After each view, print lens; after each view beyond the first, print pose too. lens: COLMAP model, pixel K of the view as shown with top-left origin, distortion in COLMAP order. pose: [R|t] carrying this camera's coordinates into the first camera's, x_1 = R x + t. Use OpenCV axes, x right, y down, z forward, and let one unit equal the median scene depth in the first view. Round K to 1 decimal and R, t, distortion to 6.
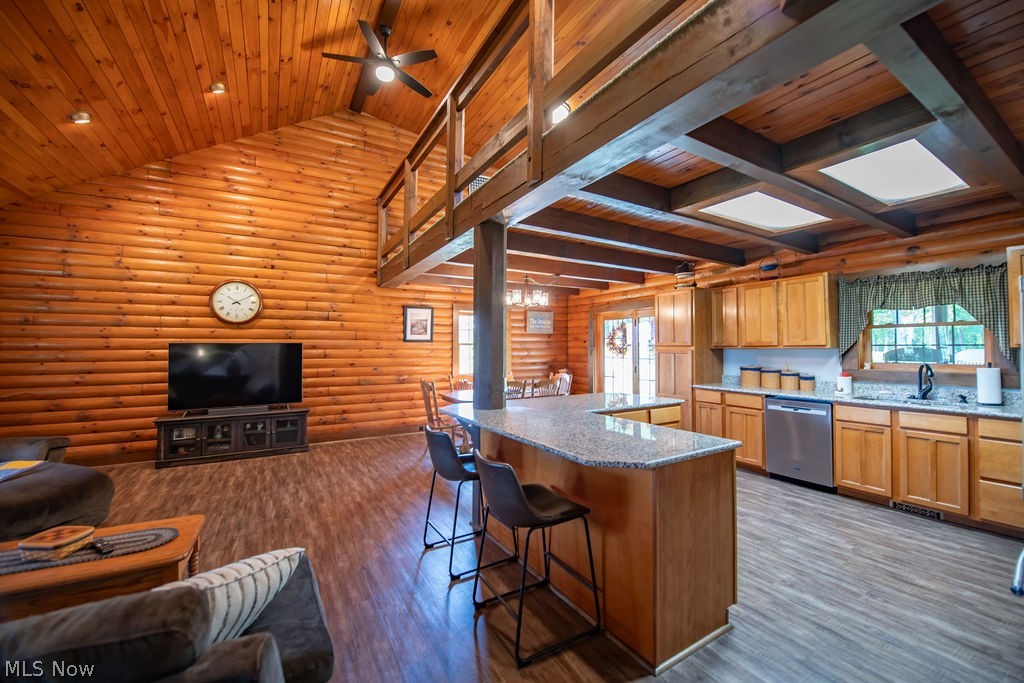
lens RADIAL K [[406.5, 0, 515.7], [0, 406.5, 336.8], [0, 0, 1]] dist [-0.015124, -0.002553]
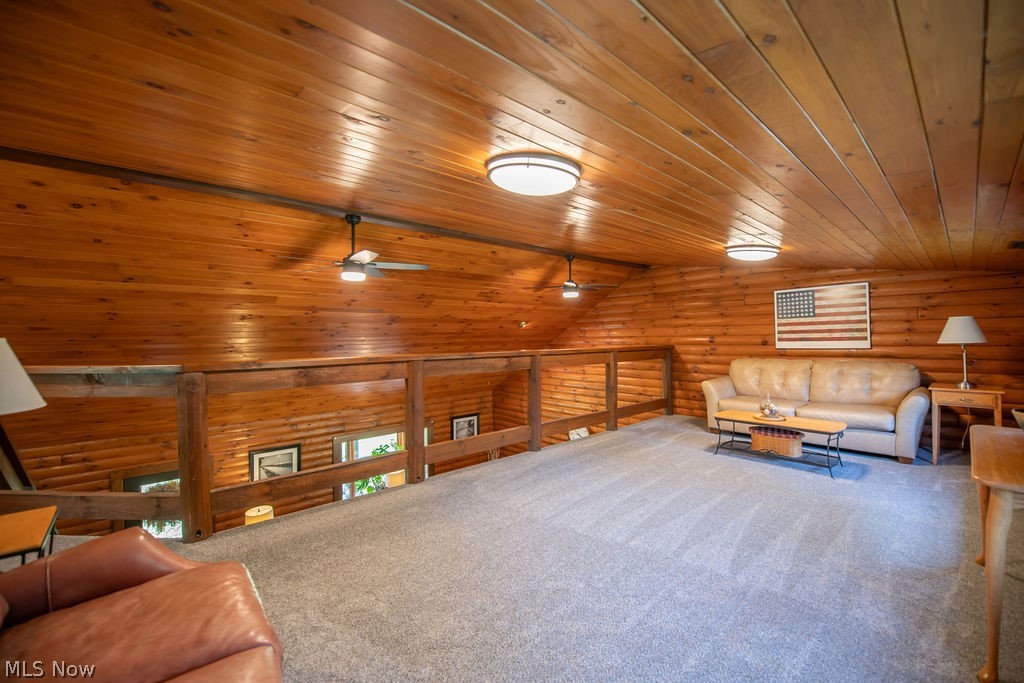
lens RADIAL K [[406.5, 0, 515.7], [0, 406.5, 336.8], [0, 0, 1]] dist [-0.015124, -0.002553]
pose [[0.185372, -0.000034, -0.982669, 0.857932], [0.042786, 0.999052, 0.008037, -0.563756], [0.981737, -0.043534, 0.185197, 0.636065]]
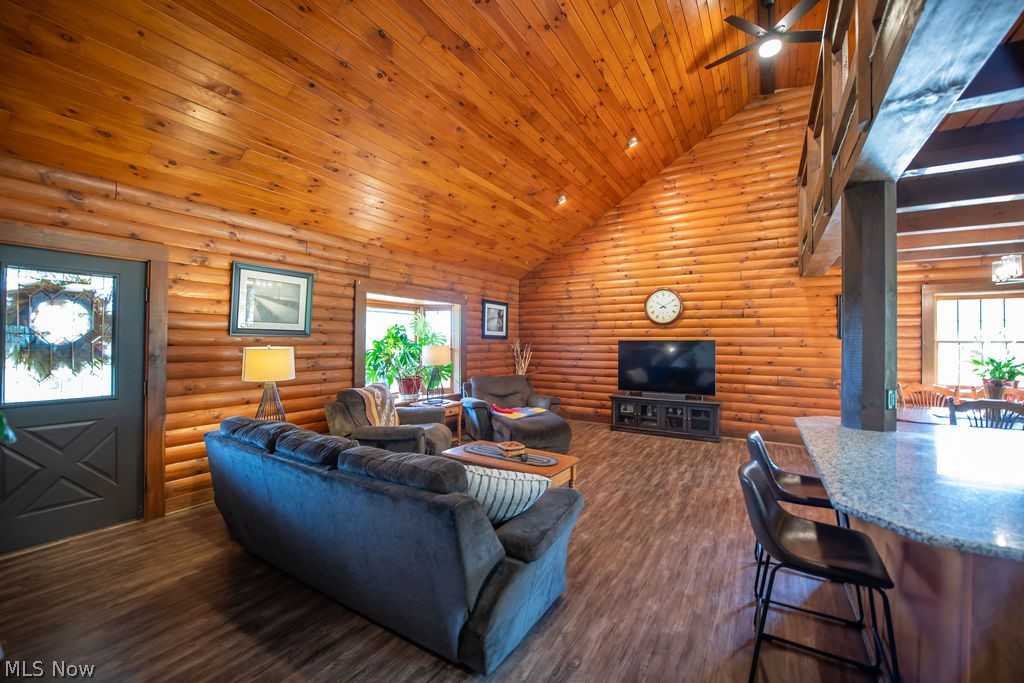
lens RADIAL K [[406.5, 0, 515.7], [0, 406.5, 336.8], [0, 0, 1]] dist [-0.015124, -0.002553]
pose [[0.461765, -0.006465, -0.886979, 0.221621], [0.015757, 0.999875, 0.000915, -0.003787], [0.886862, -0.014398, 0.461809, 0.055982]]
